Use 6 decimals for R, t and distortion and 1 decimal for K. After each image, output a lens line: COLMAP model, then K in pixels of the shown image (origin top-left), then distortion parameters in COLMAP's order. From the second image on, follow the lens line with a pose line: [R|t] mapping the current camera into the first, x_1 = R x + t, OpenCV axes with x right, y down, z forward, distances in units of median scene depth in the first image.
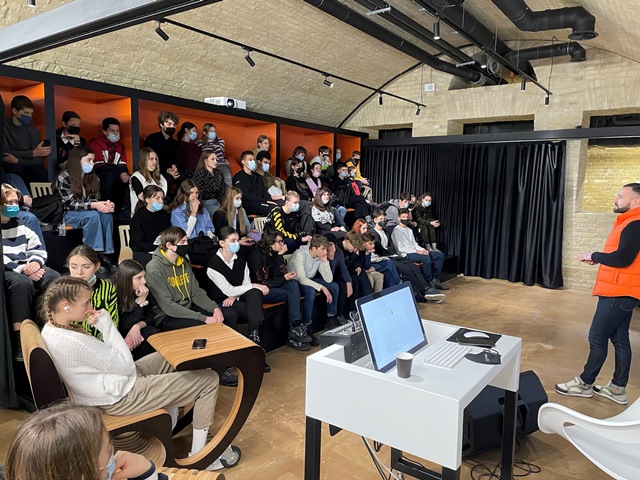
lens RADIAL K [[481.1, 0, 320.0], [0, 481.1, 240.0], [0, 0, 1]] dist [0.068441, -0.093746]
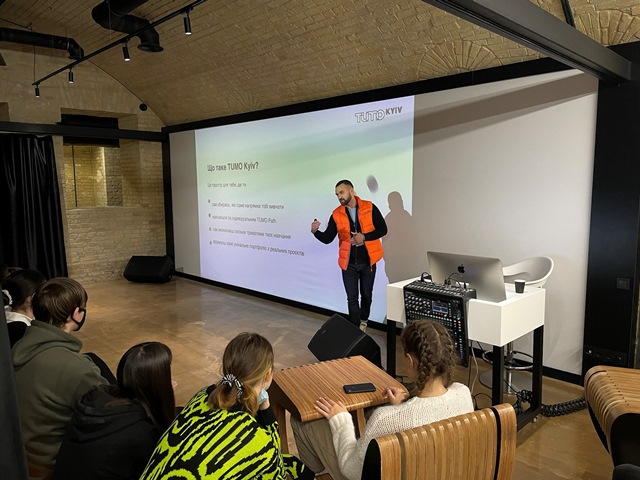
lens RADIAL K [[481.1, 0, 320.0], [0, 481.1, 240.0], [0, 0, 1]] dist [0.068441, -0.093746]
pose [[0.166600, -0.134043, 0.976871, -0.386336], [0.126123, 0.985476, 0.113714, -0.045353], [-0.977925, 0.104261, 0.181087, 0.335207]]
